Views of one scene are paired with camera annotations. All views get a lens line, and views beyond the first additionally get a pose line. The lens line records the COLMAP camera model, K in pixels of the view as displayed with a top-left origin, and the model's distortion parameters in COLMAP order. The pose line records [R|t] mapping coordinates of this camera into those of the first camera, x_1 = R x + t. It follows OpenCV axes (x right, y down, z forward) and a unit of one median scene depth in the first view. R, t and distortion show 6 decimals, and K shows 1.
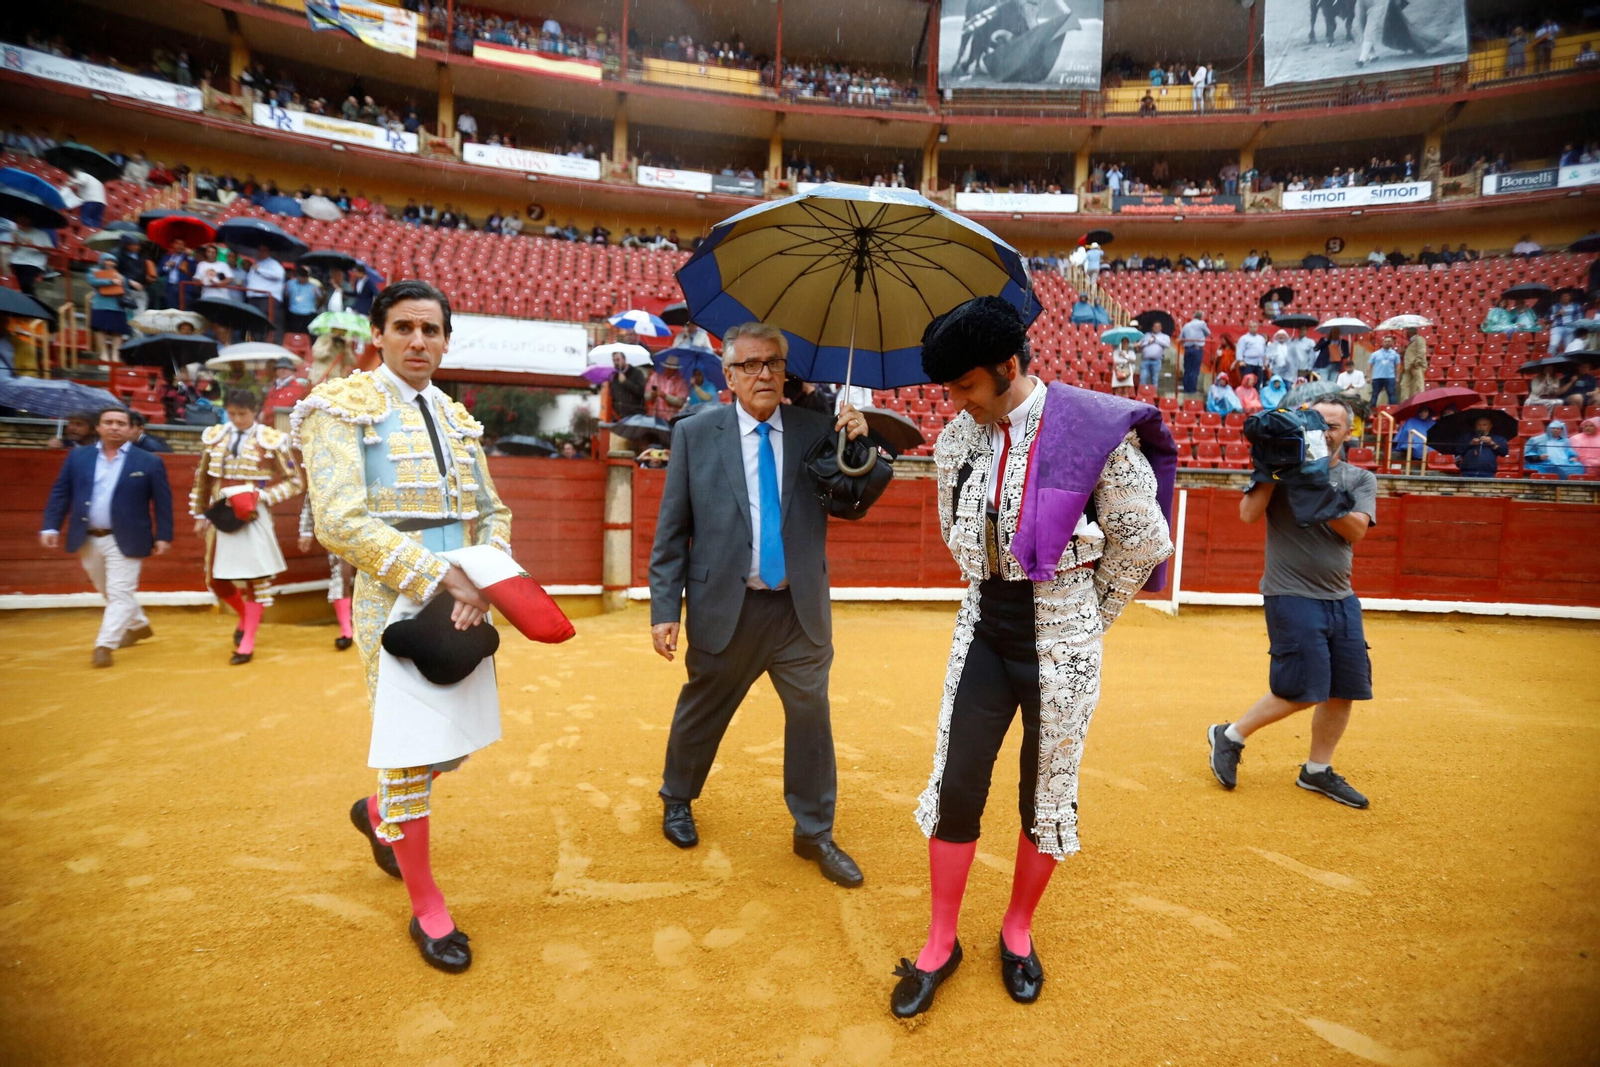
lens RADIAL K [[708.3, 0, 793.5], [0, 708.3, 533.4], [0, 0, 1]] dist [-0.037882, 0.010015]
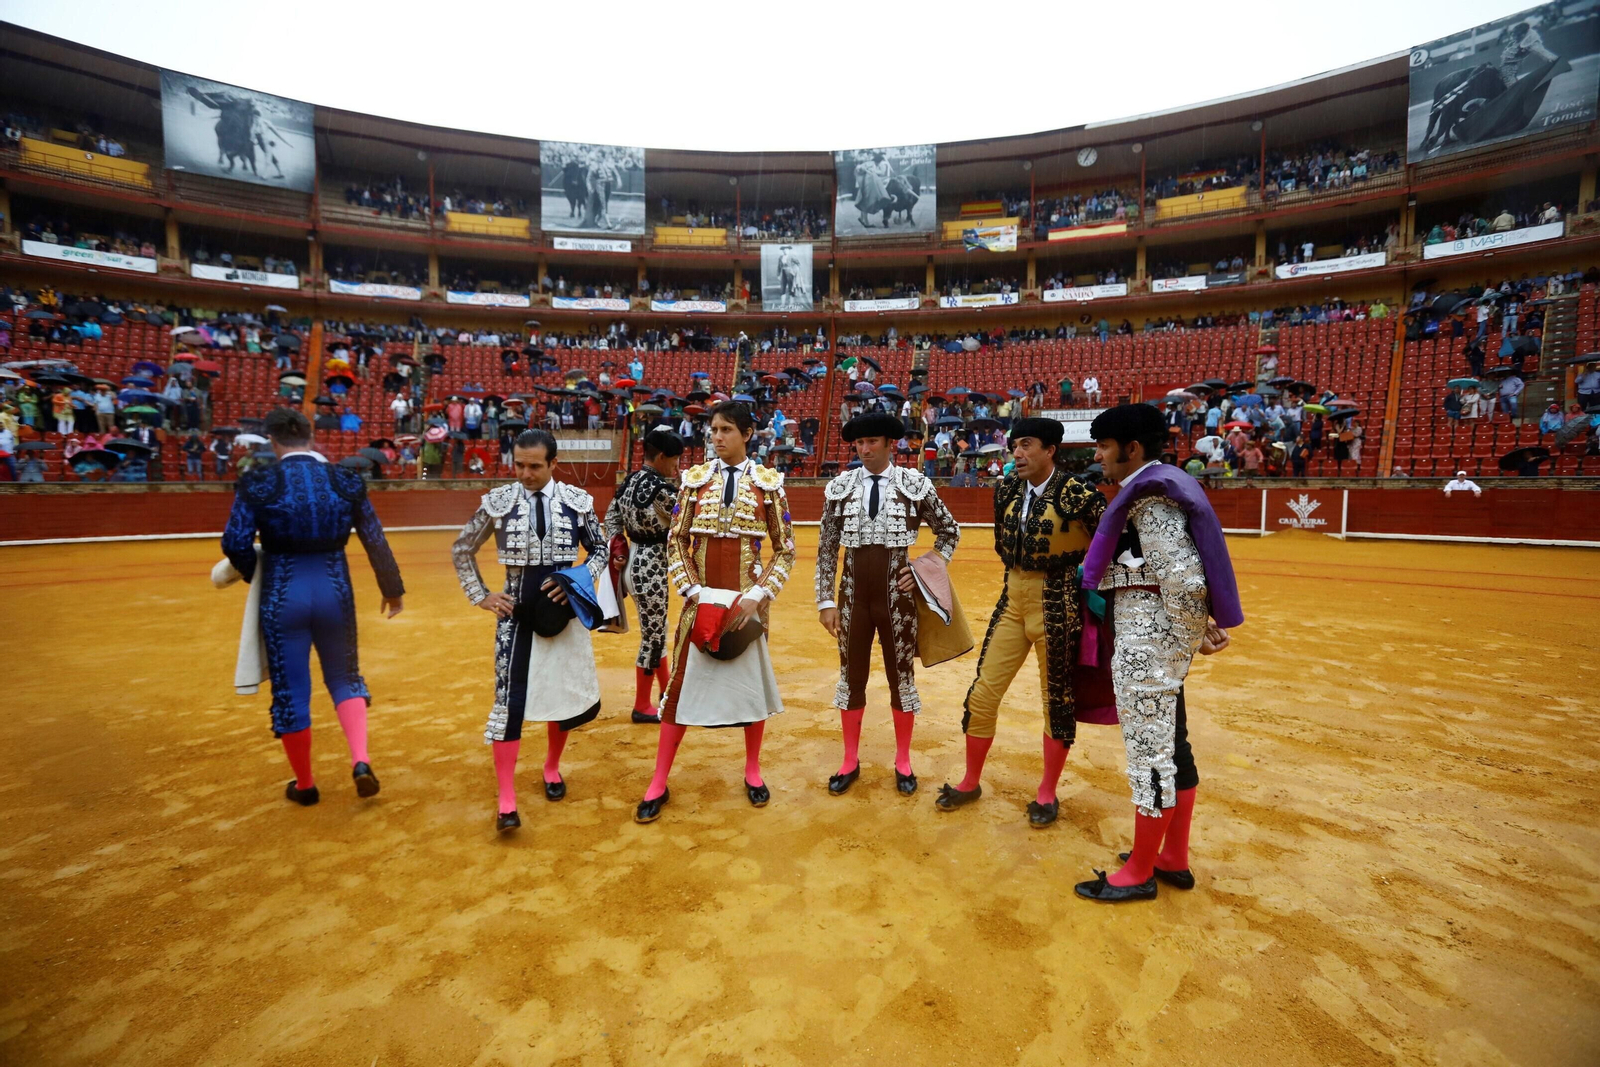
lens RADIAL K [[708.3, 0, 822.1], [0, 708.3, 529.3], [0, 0, 1]] dist [-0.037882, 0.010015]
pose [[0.774048, 0.008663, -0.633068, 0.191463], [-0.009249, 0.999954, 0.002375, 0.023214], [0.633060, 0.004017, 0.774092, -0.640170]]
